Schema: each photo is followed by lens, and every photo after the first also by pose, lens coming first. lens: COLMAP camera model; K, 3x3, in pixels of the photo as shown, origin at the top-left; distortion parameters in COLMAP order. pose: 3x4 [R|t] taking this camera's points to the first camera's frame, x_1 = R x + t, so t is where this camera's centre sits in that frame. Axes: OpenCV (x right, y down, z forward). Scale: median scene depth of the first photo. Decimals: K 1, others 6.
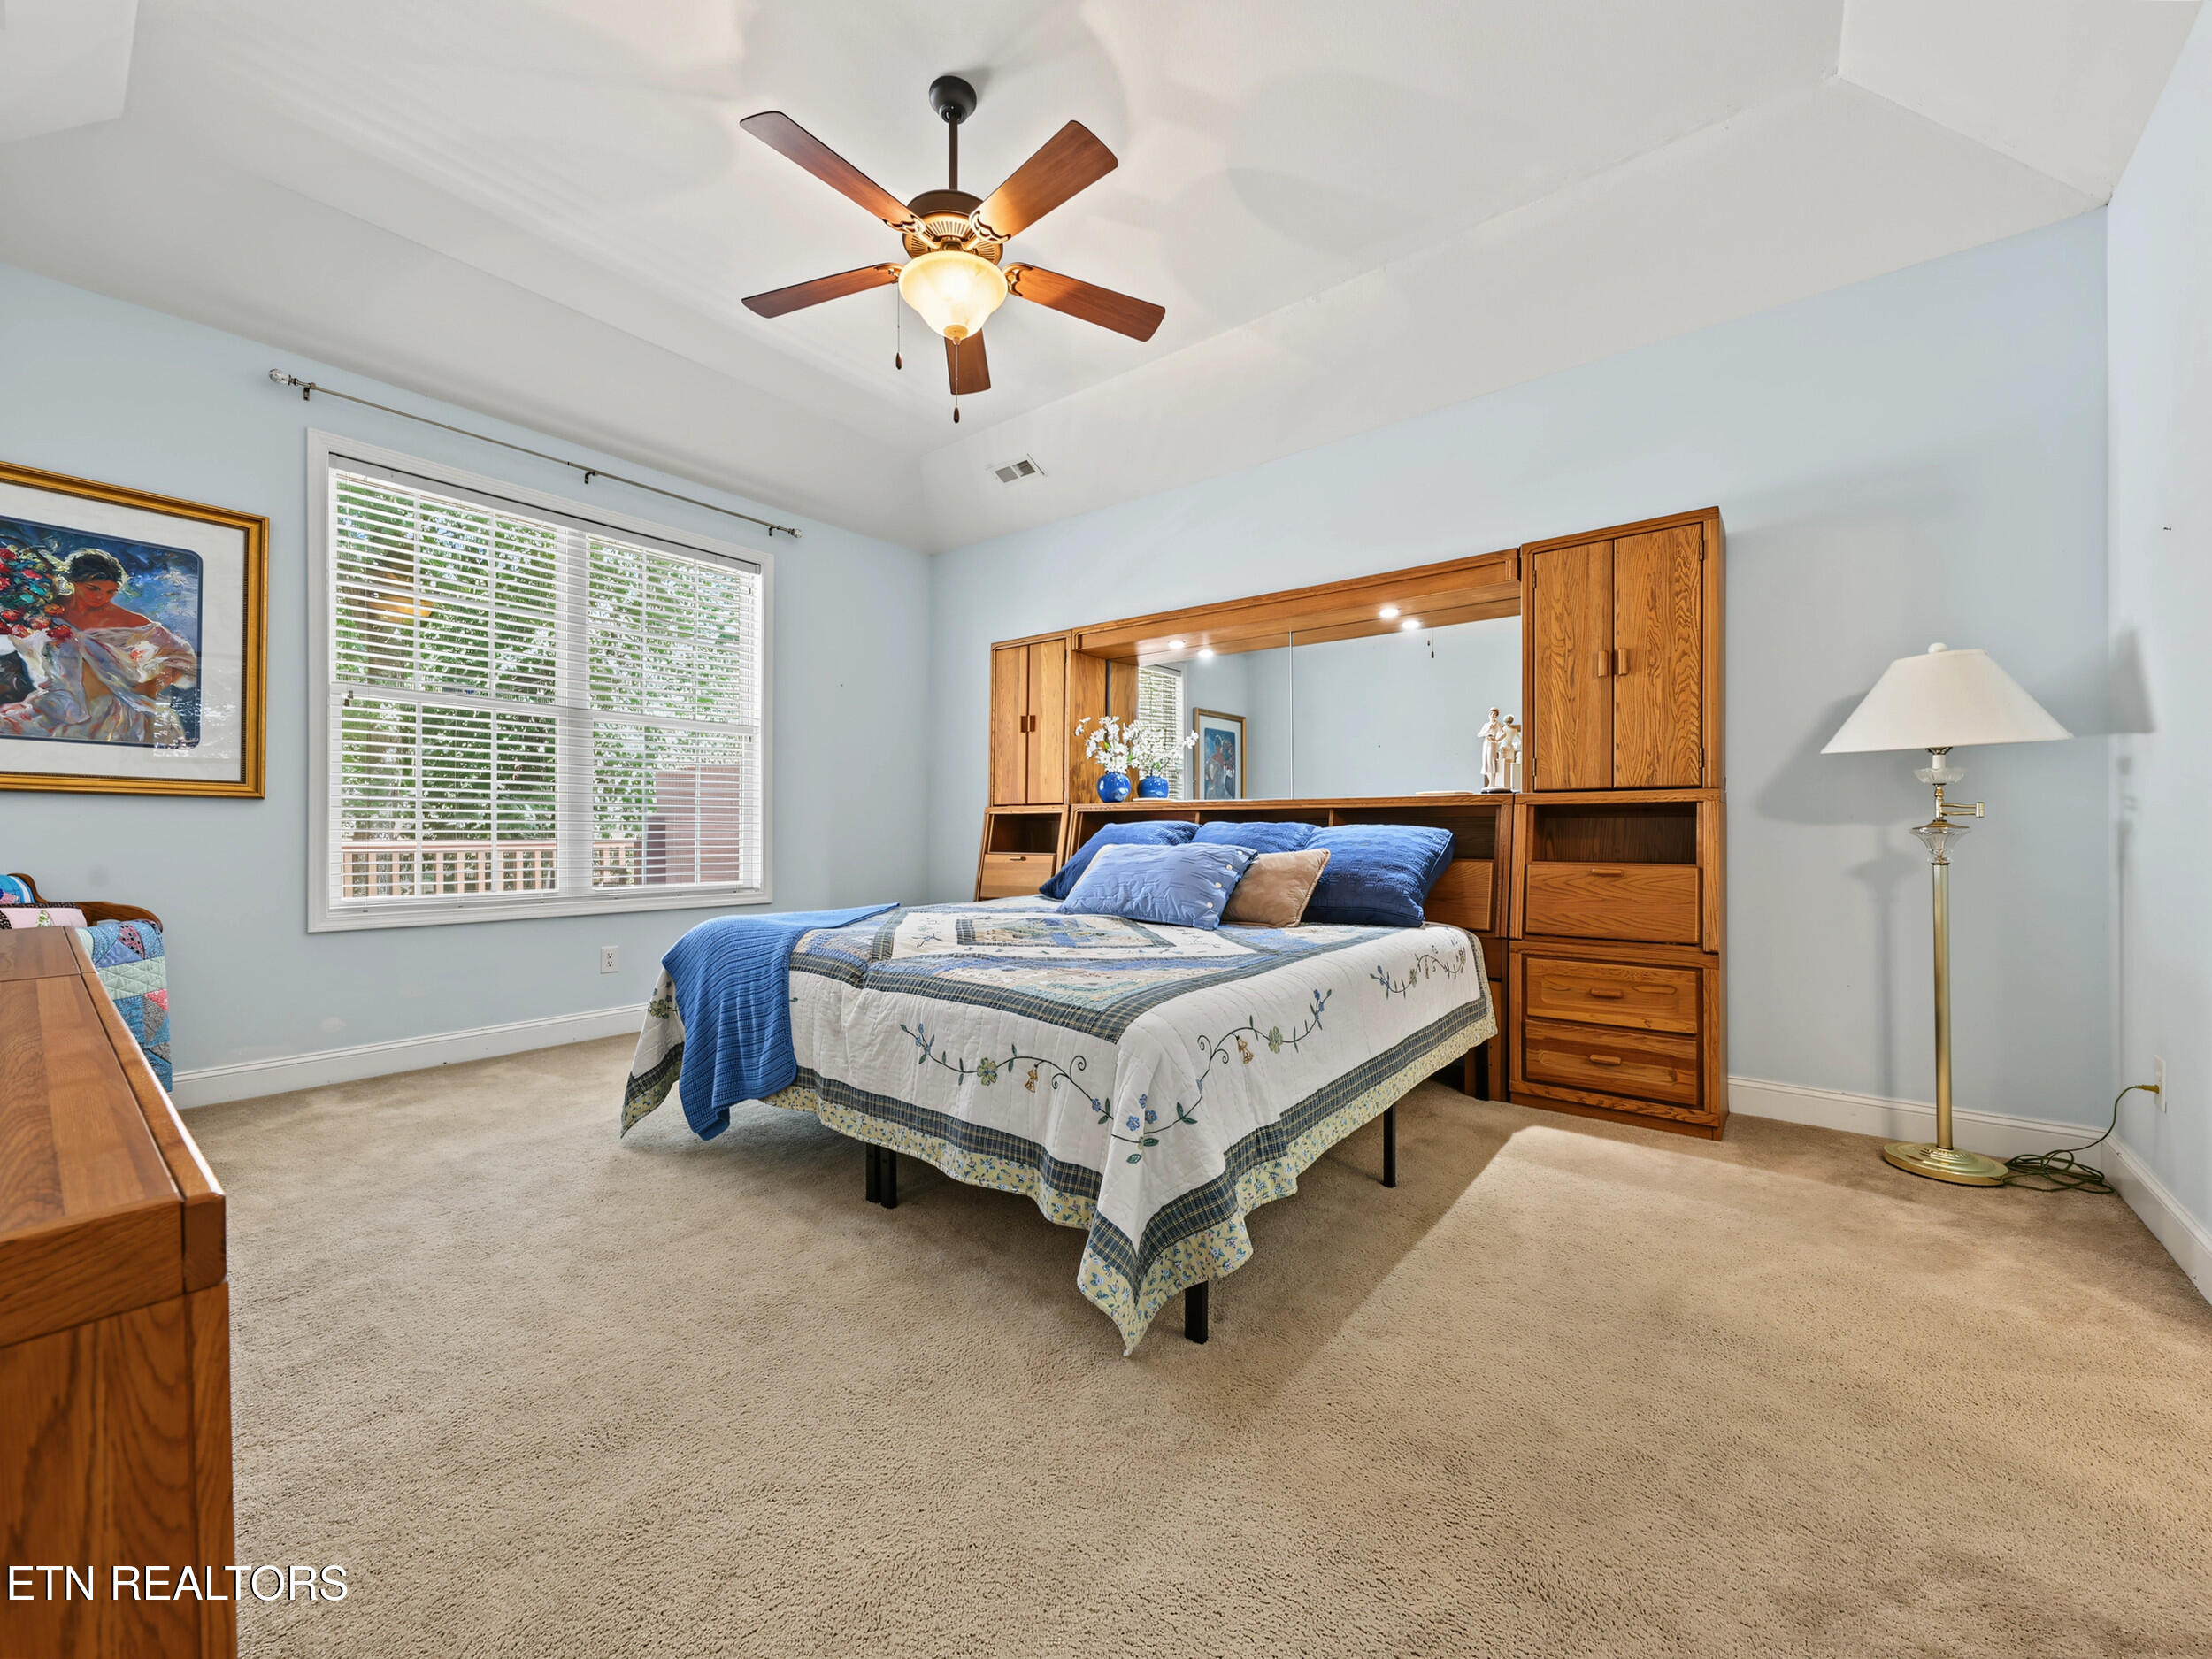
lens RADIAL K [[872.0, 0, 1098.6], [0, 872.0, 829.7], [0, 0, 1]] dist [0.000010, 0.000341]
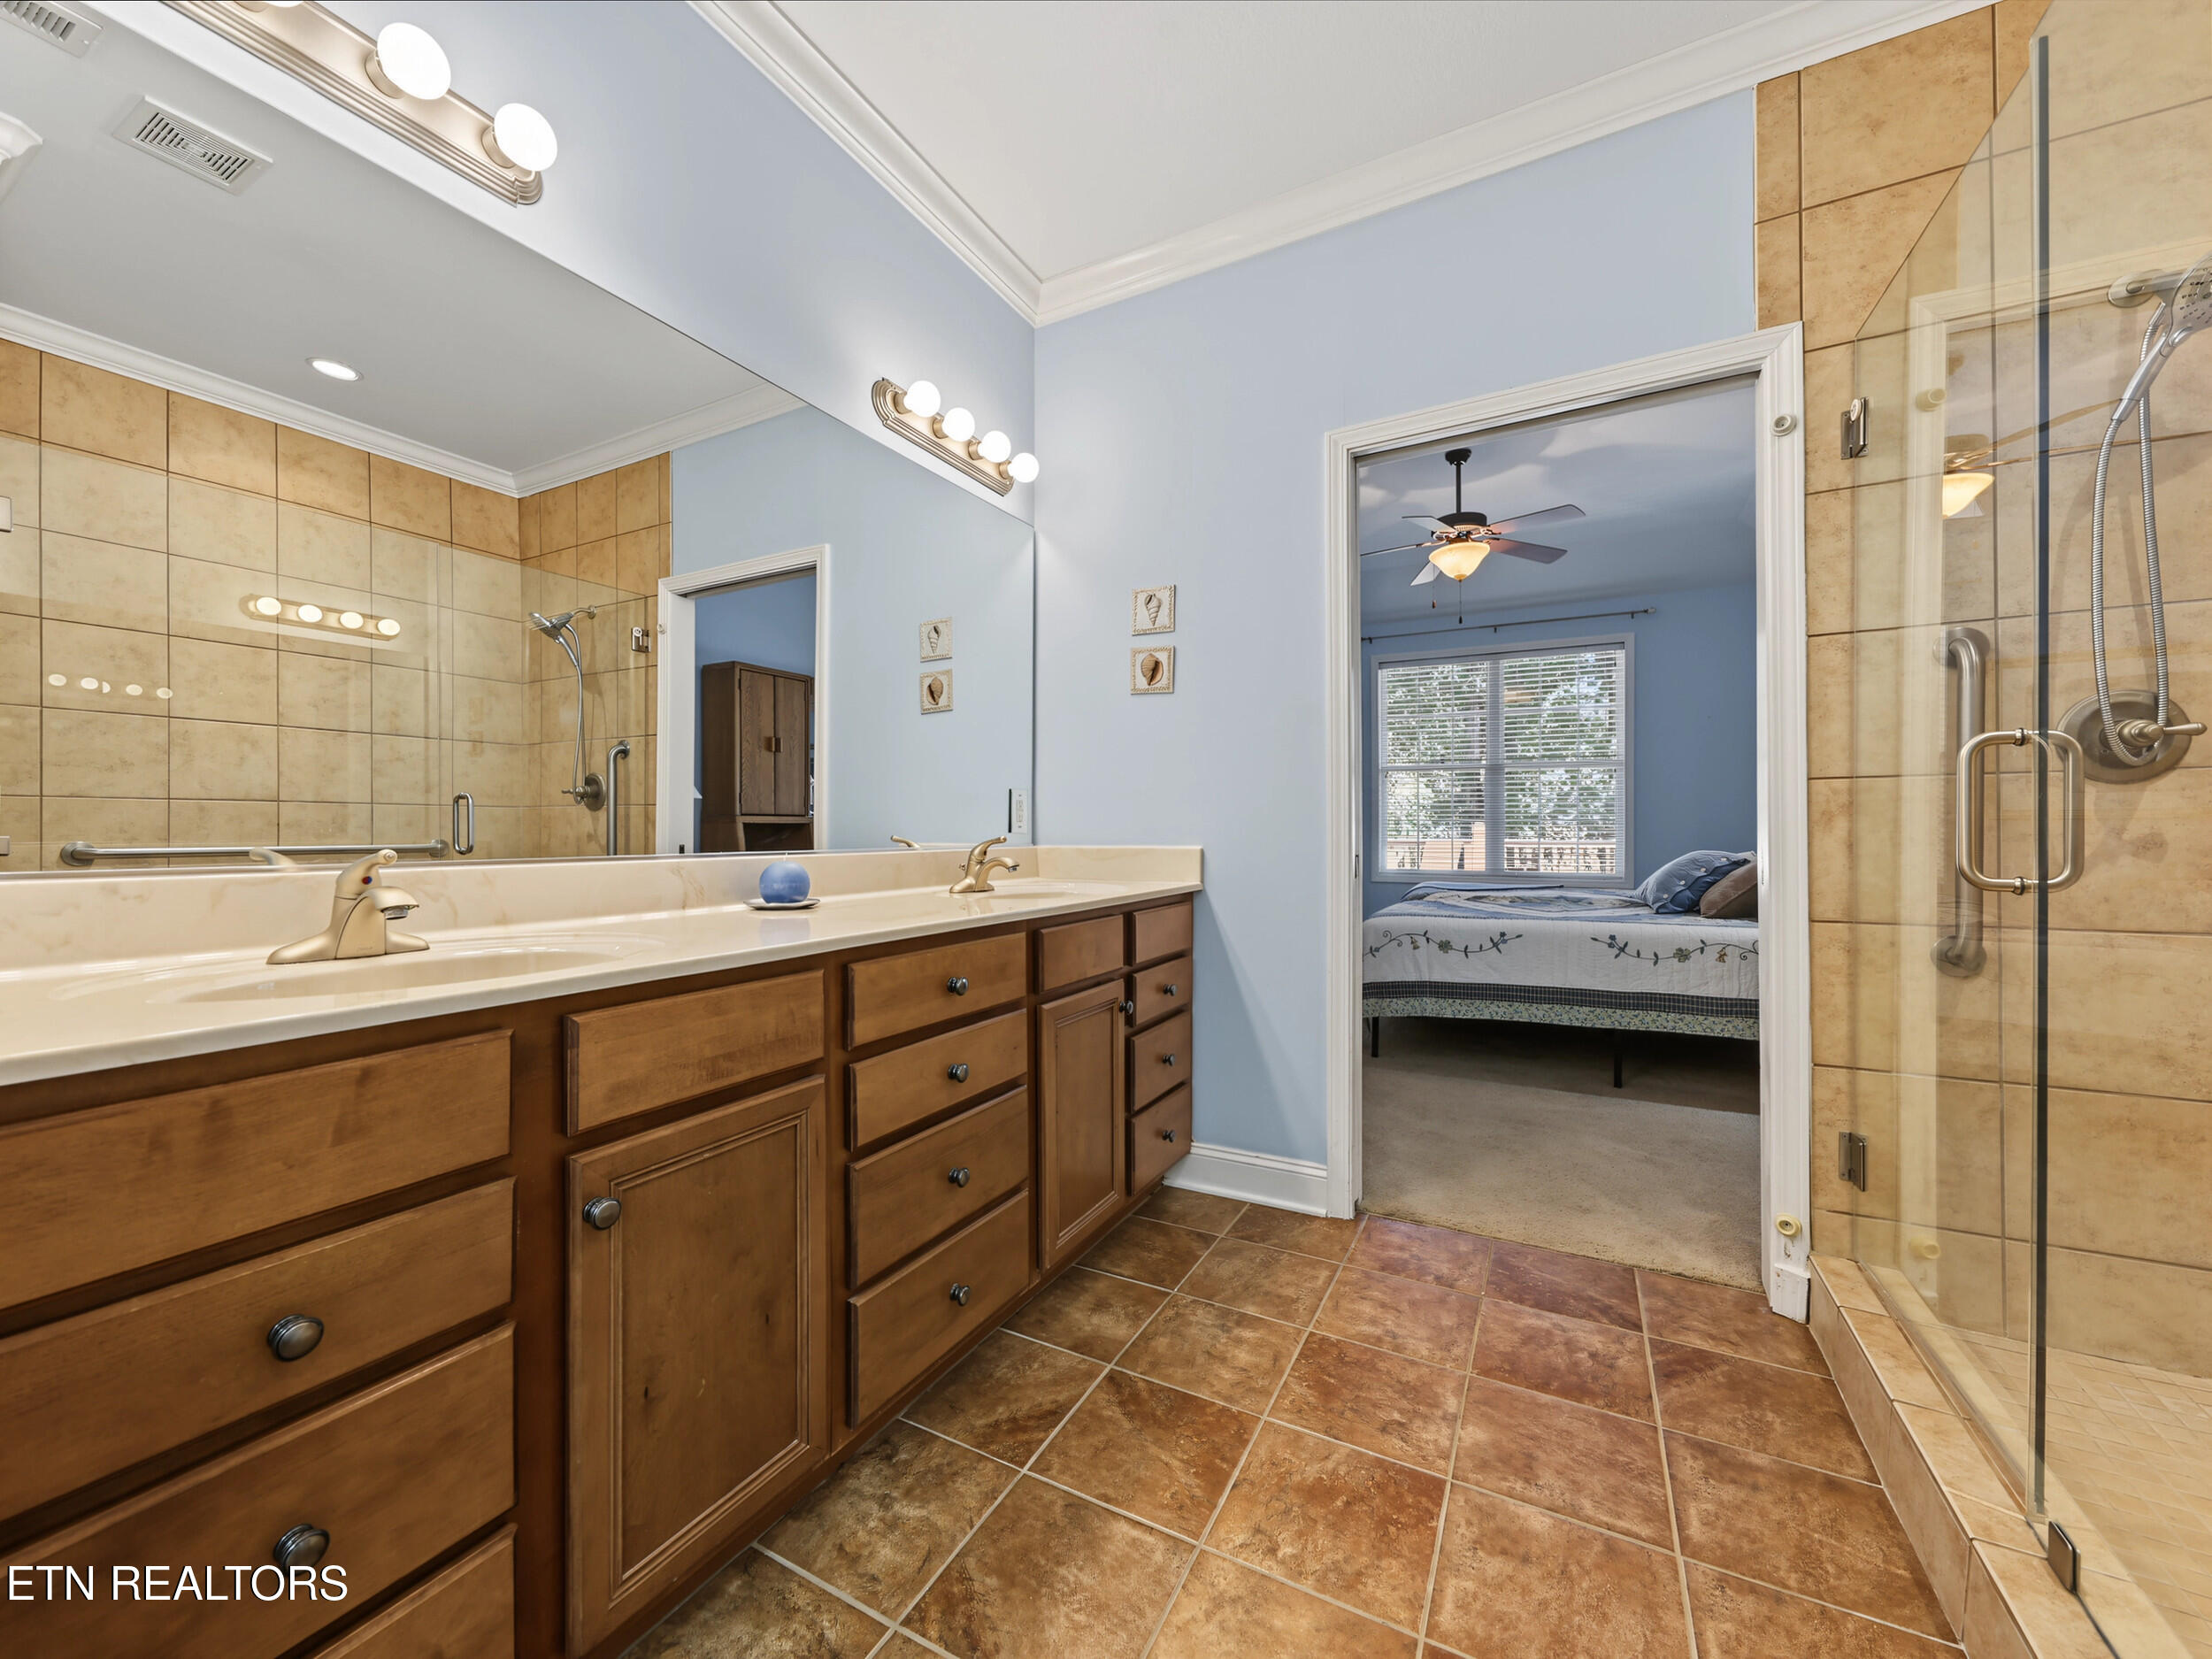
lens RADIAL K [[872.0, 0, 1098.6], [0, 872.0, 829.7], [0, 0, 1]] dist [0.000010, 0.000341]
pose [[0.174864, 0.005144, -0.984579, 1.266522], [-0.001030, 0.999987, 0.005042, -0.023475], [0.984592, 0.000133, 0.174867, -0.087257]]
